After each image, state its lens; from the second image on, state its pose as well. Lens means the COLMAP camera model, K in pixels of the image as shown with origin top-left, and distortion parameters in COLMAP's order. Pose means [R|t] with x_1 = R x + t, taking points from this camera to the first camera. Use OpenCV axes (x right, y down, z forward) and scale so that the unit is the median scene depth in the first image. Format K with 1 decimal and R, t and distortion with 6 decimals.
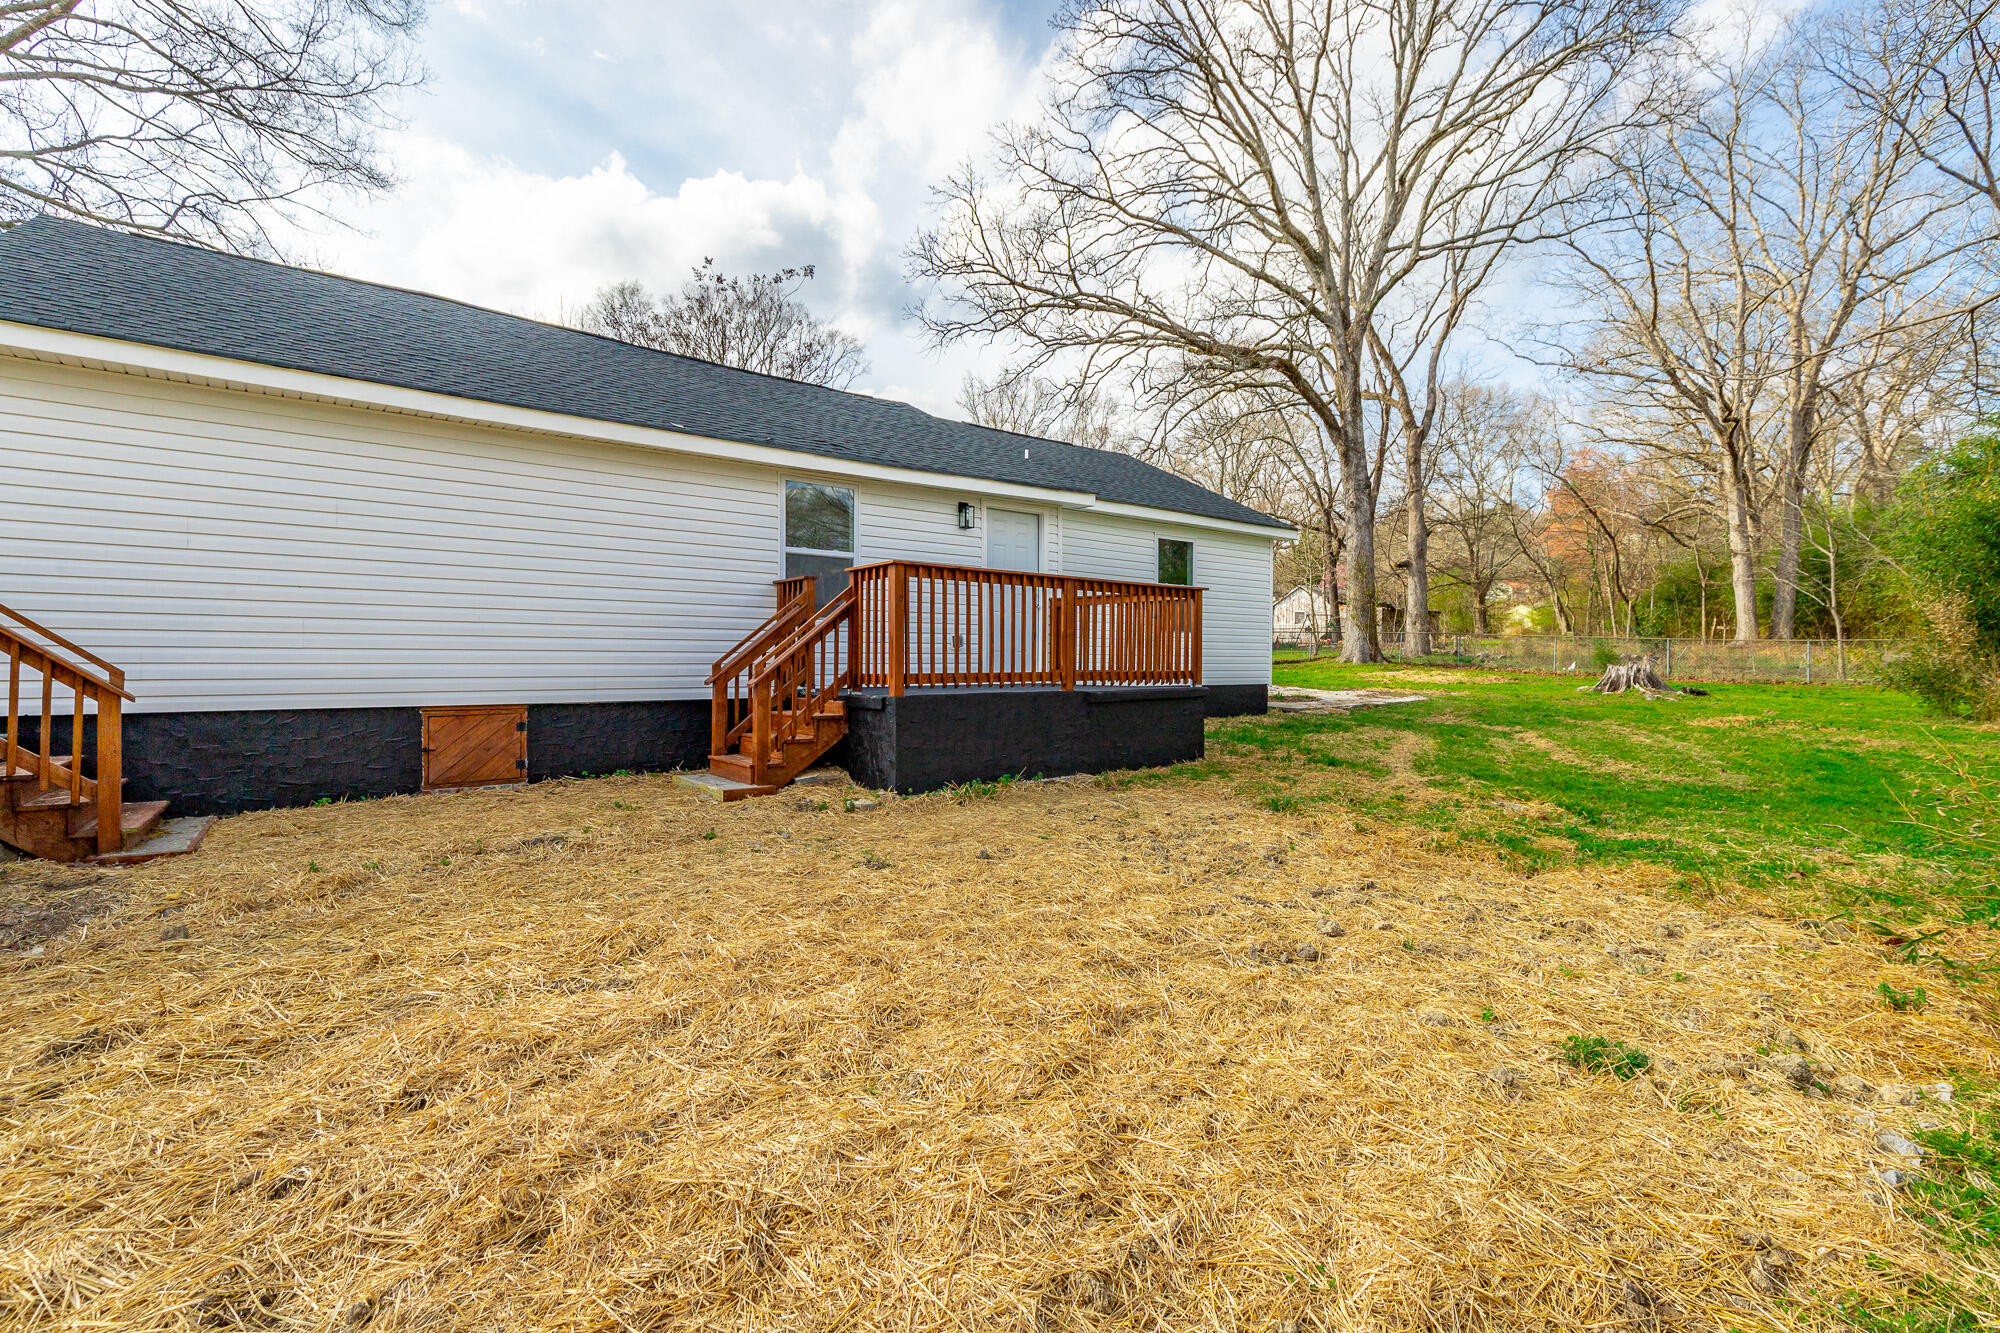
lens RADIAL K [[903.8, 0, 1000.3], [0, 903.8, 655.8], [0, 0, 1]] dist [0.009292, 0.000011]
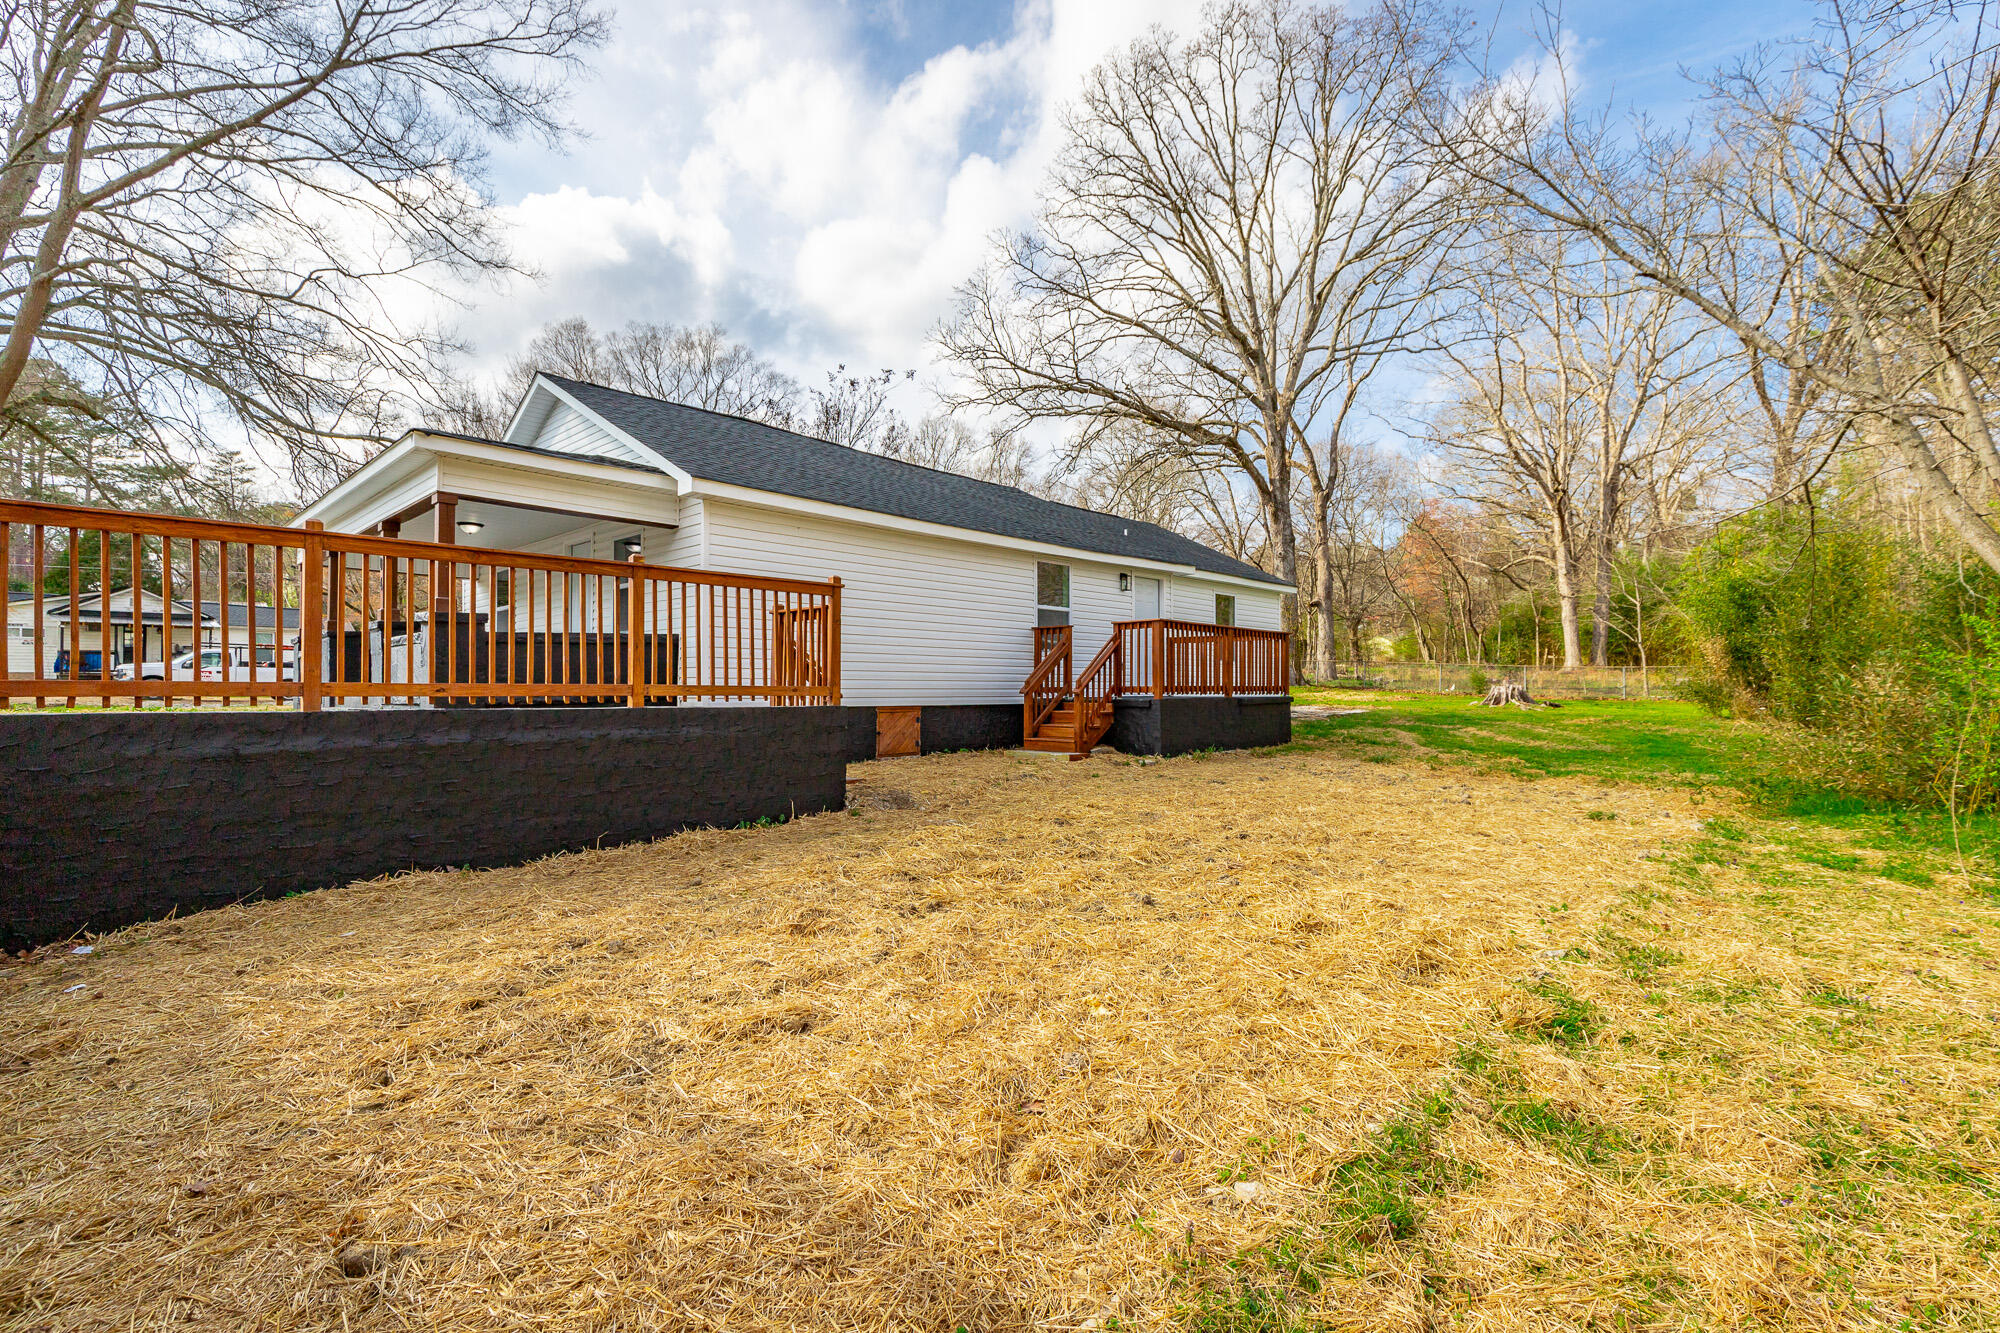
lens RADIAL K [[874.0, 0, 1013.2], [0, 874.0, 665.9], [0, 0, 1]] dist [0.008693, -0.000092]
pose [[0.991791, 0.000033, 0.127873, -0.122167], [0.002403, 0.999819, -0.018898, 0.002756], [-0.127851, 0.019050, 0.991610, -0.119615]]
